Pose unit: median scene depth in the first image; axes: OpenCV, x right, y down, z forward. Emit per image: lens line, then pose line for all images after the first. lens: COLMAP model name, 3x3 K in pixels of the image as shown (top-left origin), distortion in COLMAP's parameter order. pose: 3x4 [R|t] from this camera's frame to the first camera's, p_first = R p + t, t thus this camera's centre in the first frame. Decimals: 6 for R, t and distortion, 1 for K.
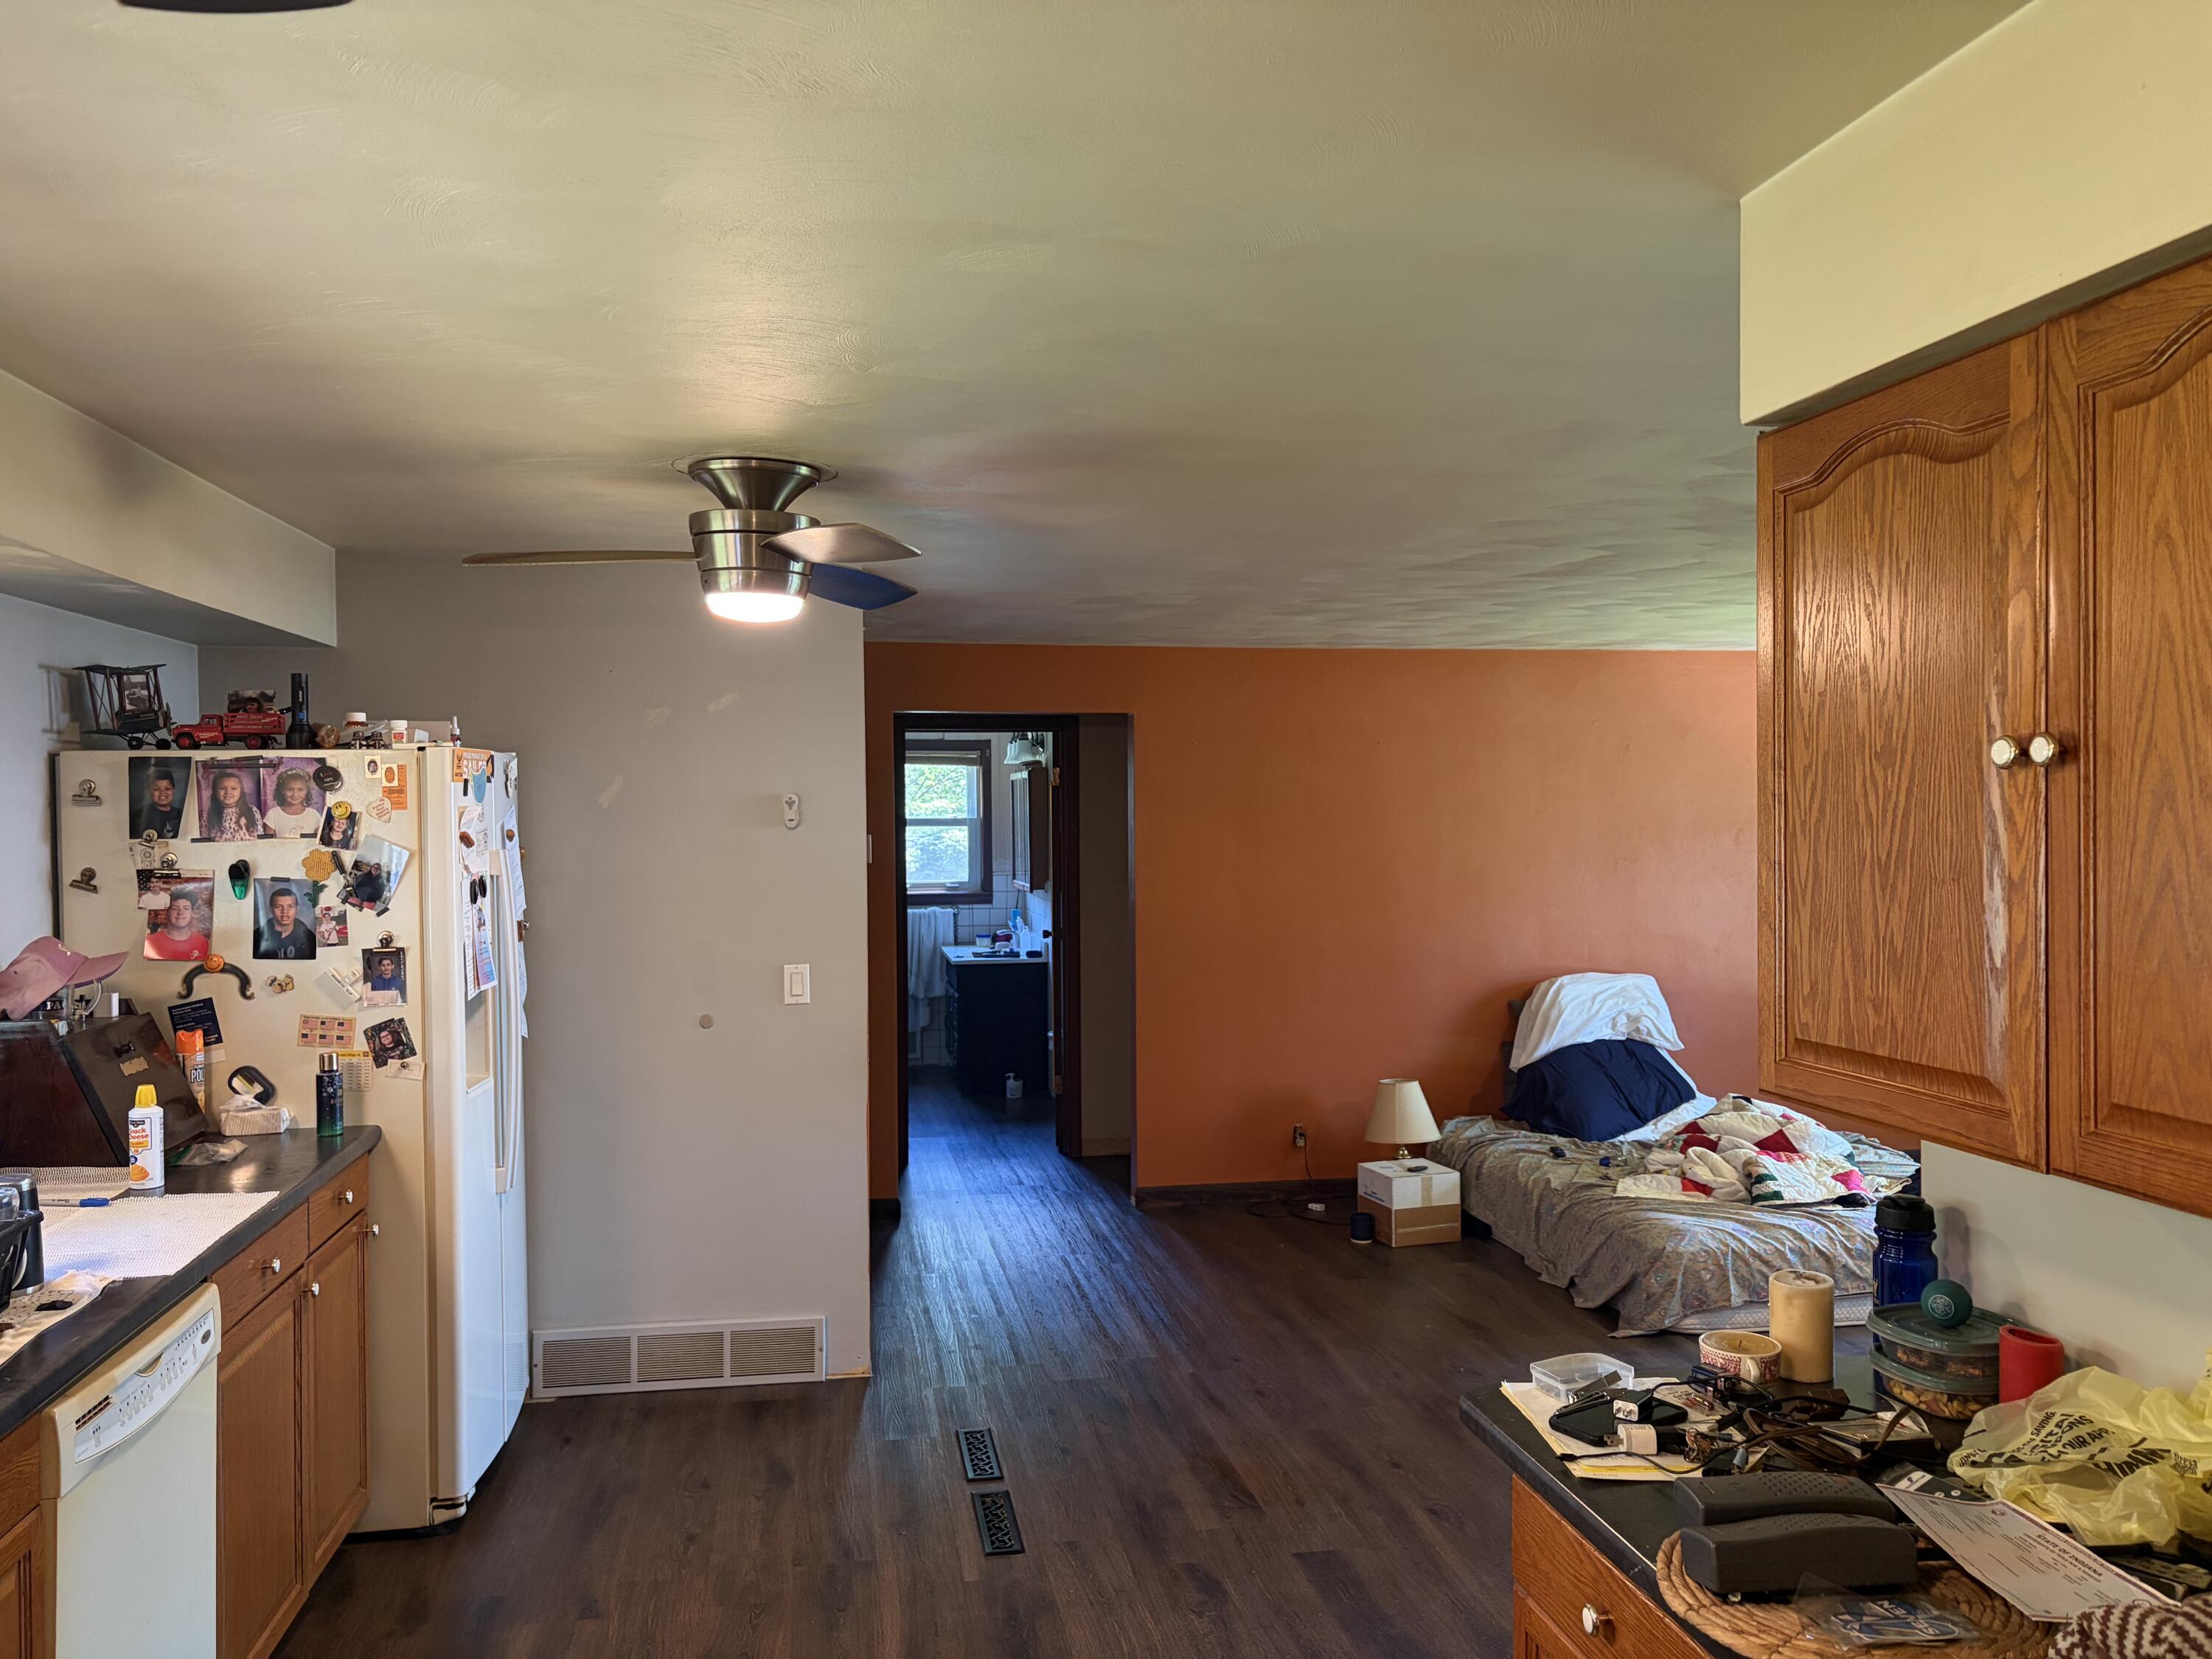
lens RADIAL K [[1641.4, 0, 1106.0], [0, 1641.4, 829.5], [0, 0, 1]] dist [0.059282, -0.077489]
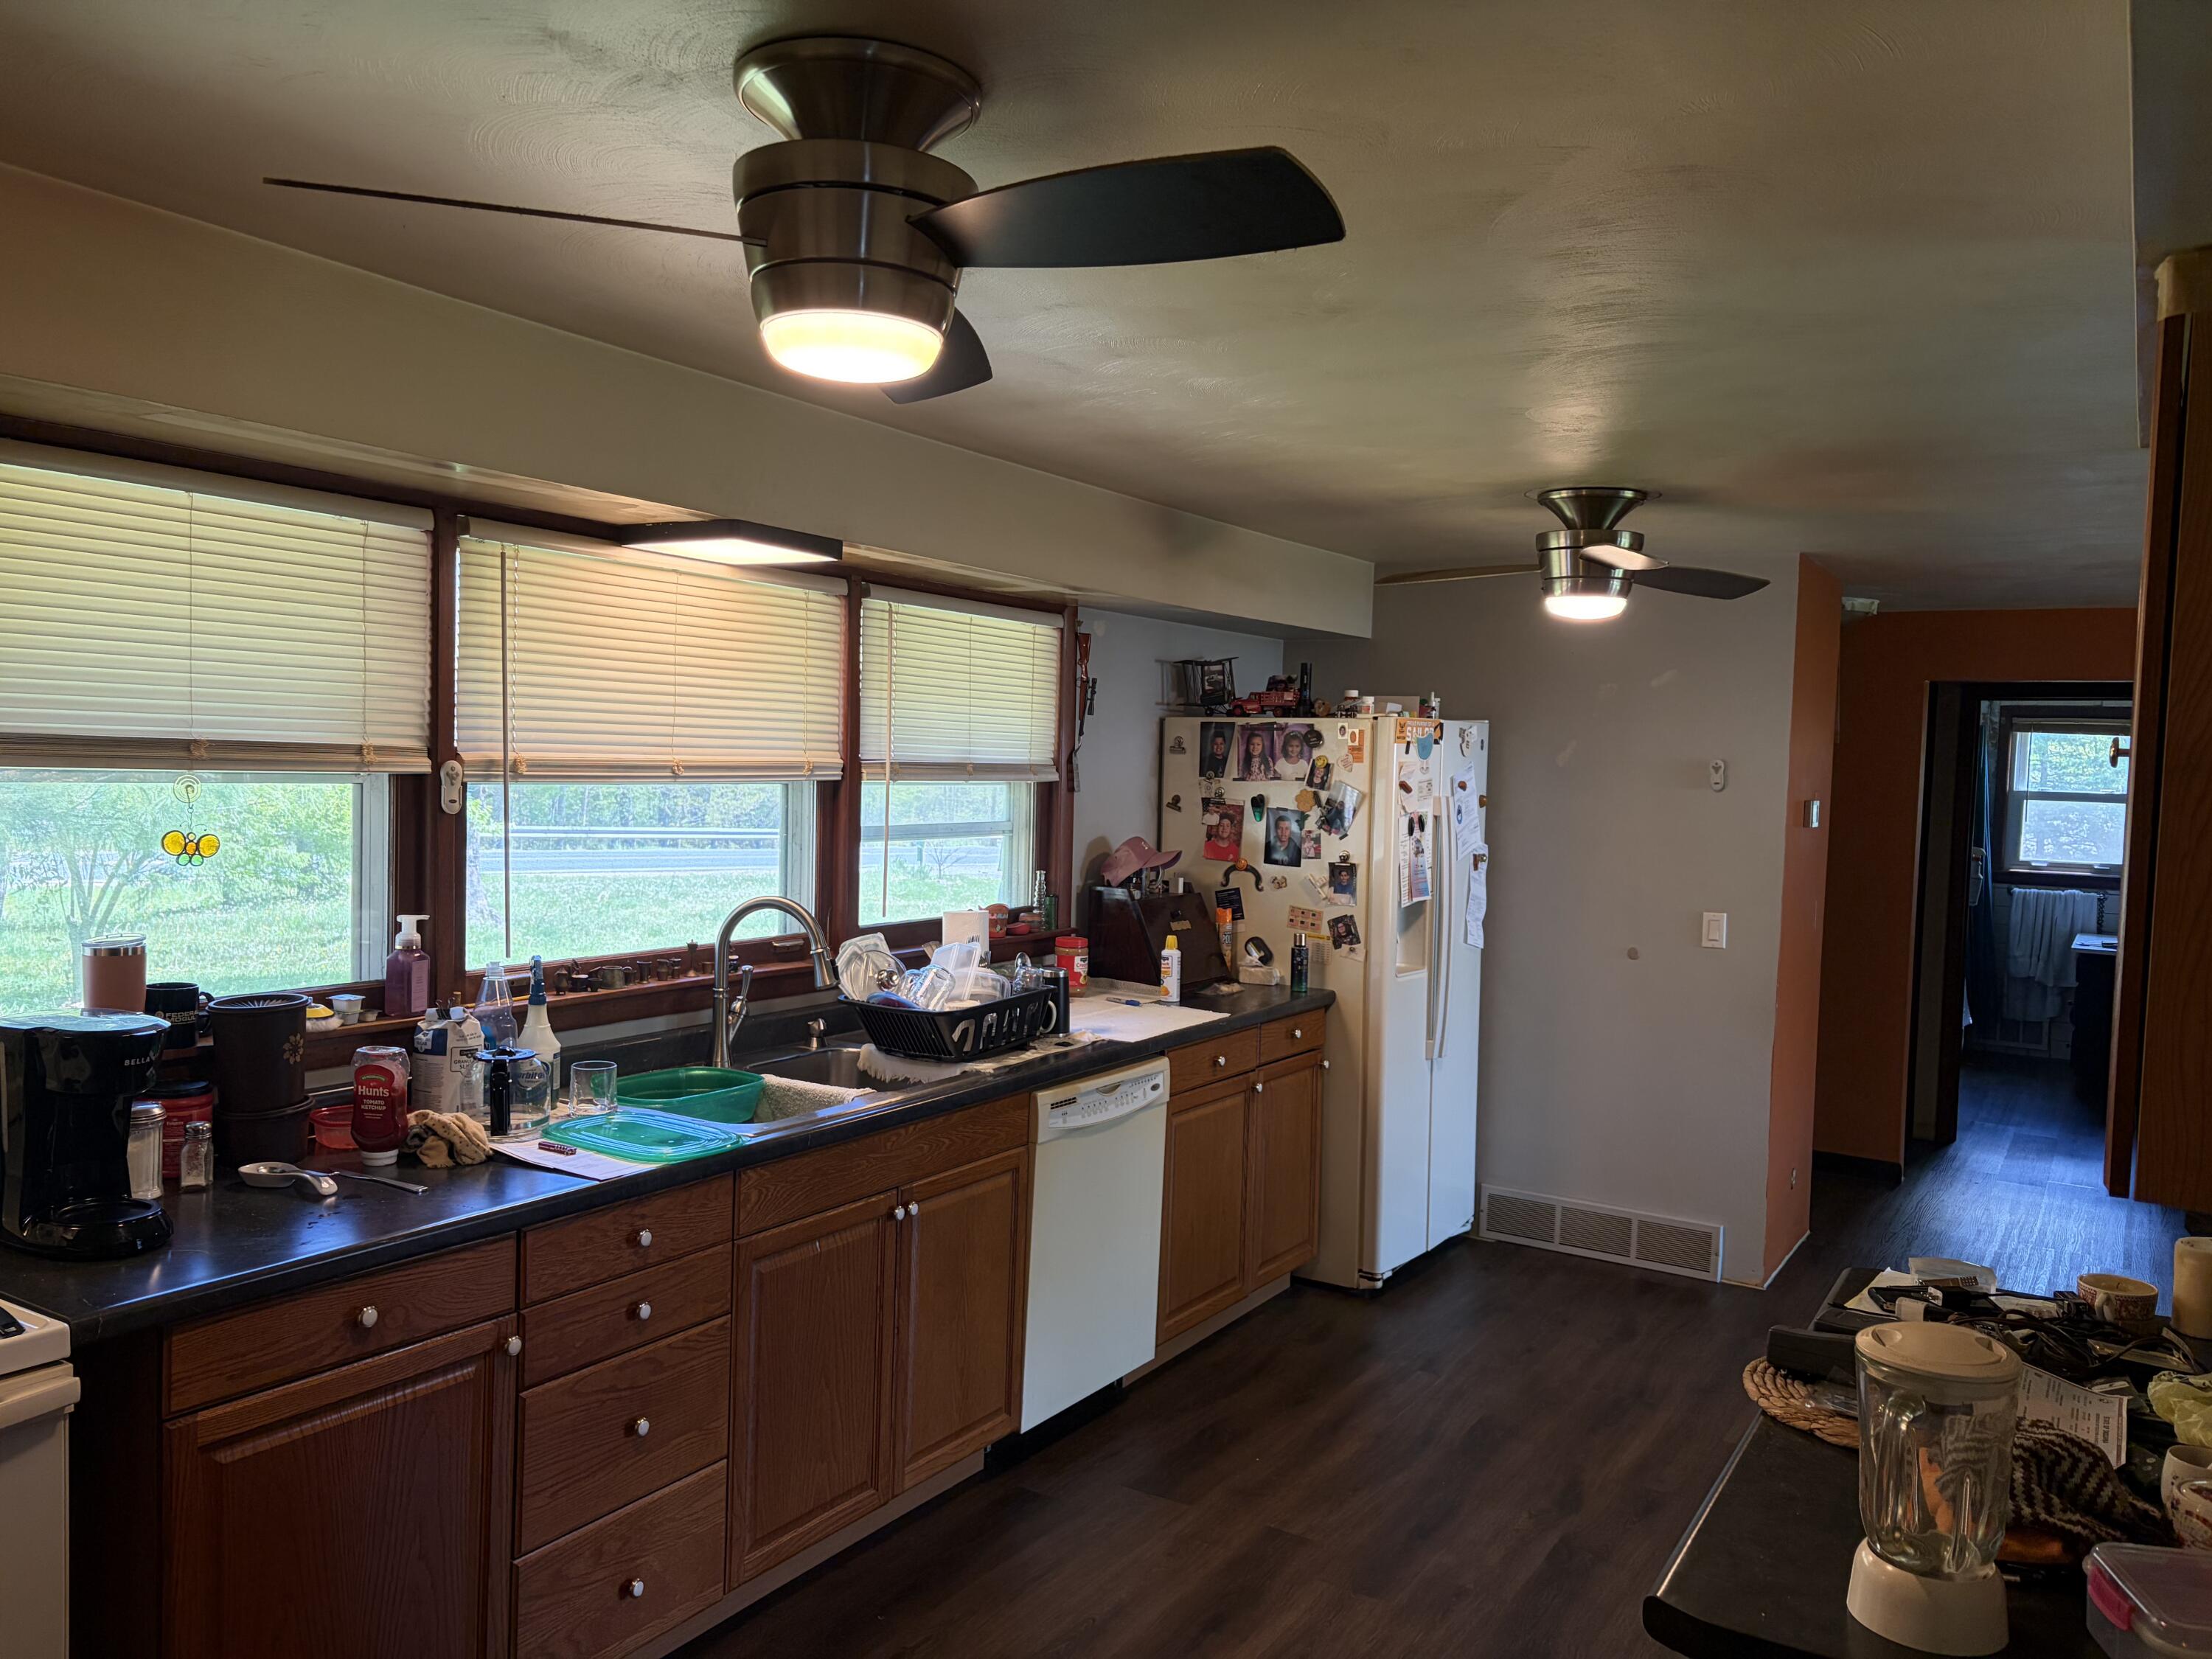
lens RADIAL K [[1641.4, 0, 1106.0], [0, 1641.4, 829.5], [0, 0, 1]] dist [0.059282, -0.077489]
pose [[0.740319, 0.059555, -0.669613, 0.334816], [-0.042858, 0.998223, 0.041397, -0.004303], [0.670889, -0.001949, 0.741556, -0.147040]]
